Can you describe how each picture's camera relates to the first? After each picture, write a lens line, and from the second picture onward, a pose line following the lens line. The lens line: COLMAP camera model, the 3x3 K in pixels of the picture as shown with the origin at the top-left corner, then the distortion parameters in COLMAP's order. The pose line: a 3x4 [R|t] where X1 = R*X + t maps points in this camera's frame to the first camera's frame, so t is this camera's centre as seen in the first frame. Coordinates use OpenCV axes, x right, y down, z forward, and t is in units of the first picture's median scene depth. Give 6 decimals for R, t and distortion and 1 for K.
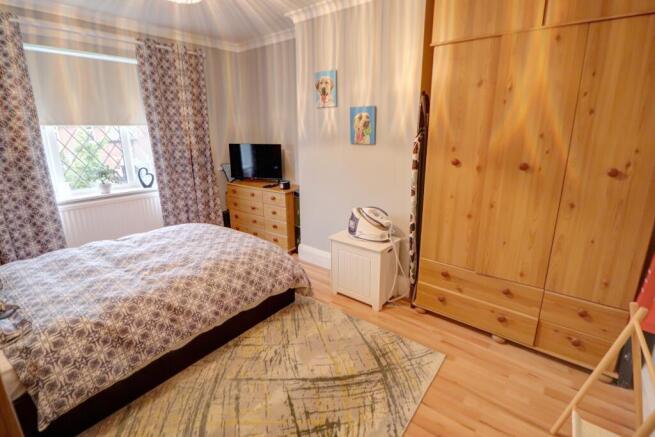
lens RADIAL K [[304.3, 0, 329.5], [0, 304.3, 206.5], [0, 0, 1]] dist [0.003253, -0.014050]
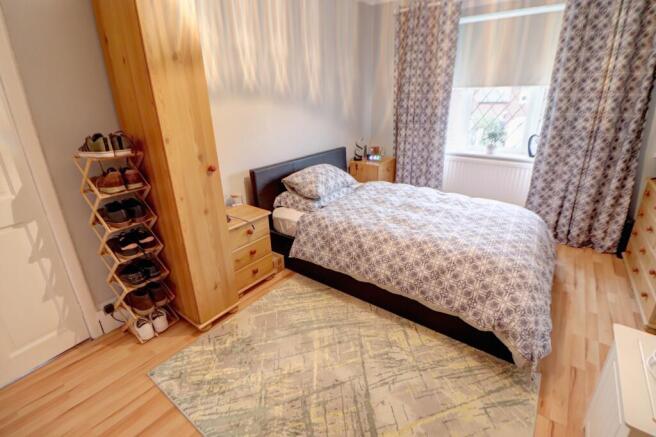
lens RADIAL K [[304.7, 0, 330.0], [0, 304.7, 206.5], [0, 0, 1]] dist [0.003253, -0.014050]
pose [[0.012259, 0.342703, -0.939364, 0.468824], [-0.221319, 0.917064, 0.331679, -0.157954], [0.975124, 0.203833, 0.087089, 0.615581]]
